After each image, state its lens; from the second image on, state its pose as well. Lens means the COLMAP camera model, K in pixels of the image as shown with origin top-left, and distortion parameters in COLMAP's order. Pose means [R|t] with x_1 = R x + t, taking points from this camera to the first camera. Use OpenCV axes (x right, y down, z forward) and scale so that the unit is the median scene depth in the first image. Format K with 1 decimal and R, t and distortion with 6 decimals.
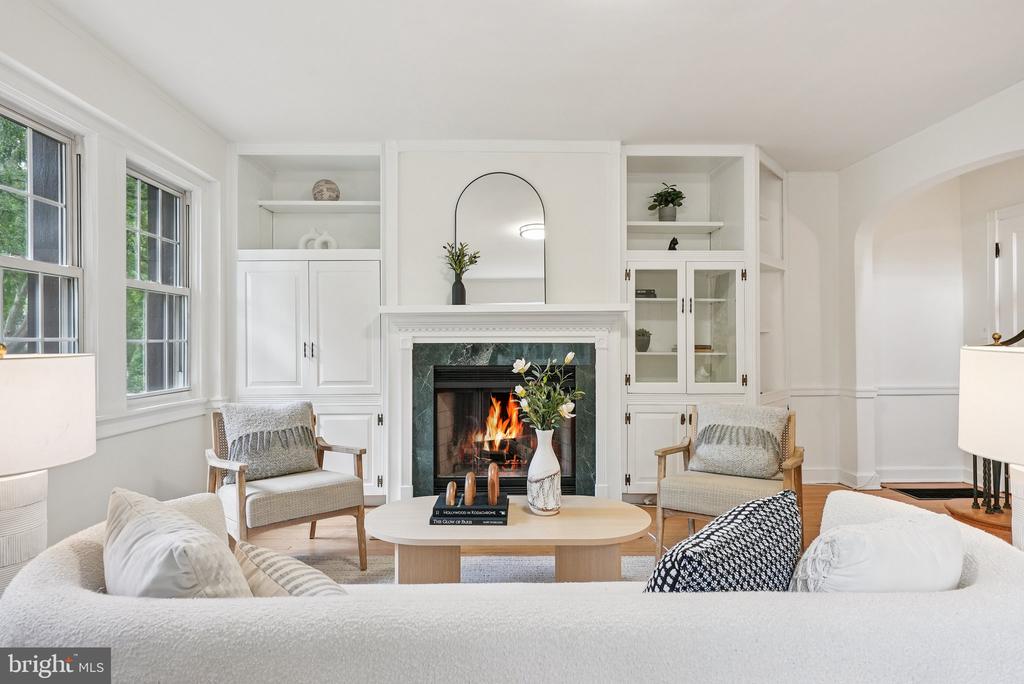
lens RADIAL K [[576.7, 0, 512.0], [0, 576.7, 338.3], [0, 0, 1]] dist [0.015451, 0.000330]
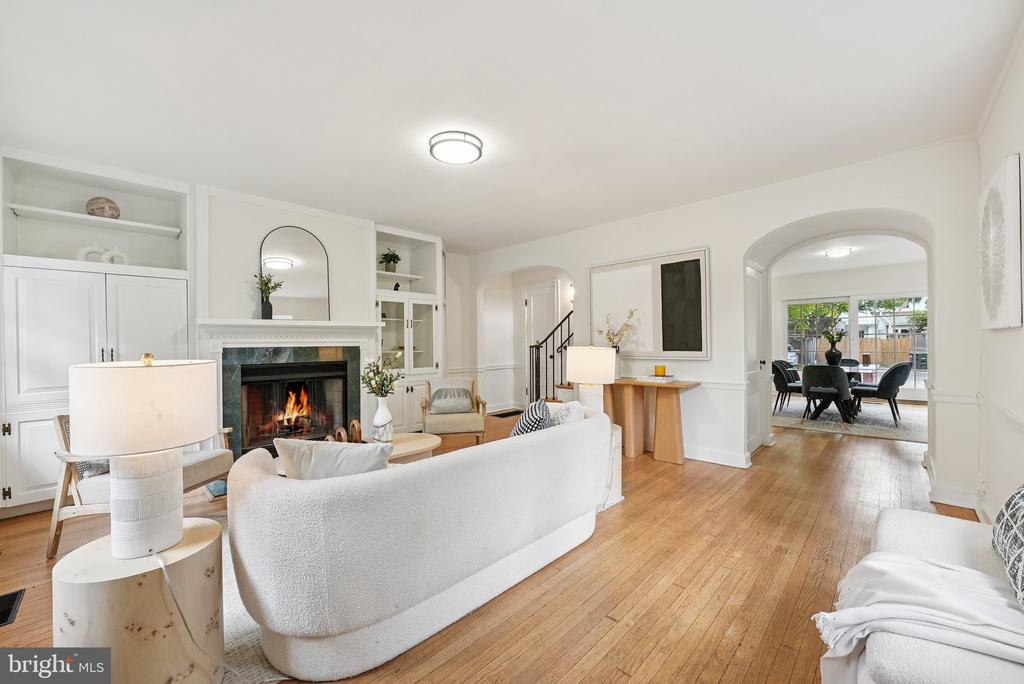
lens RADIAL K [[421.8, 0, 512.7], [0, 421.8, 346.2], [0, 0, 1]] dist [-0.000149, -0.000097]
pose [[0.703473, -0.011146, 0.710635, -0.377183], [0.004198, 0.999925, 0.011528, -0.002954], [-0.710710, -0.005126, 0.703467, -0.108071]]
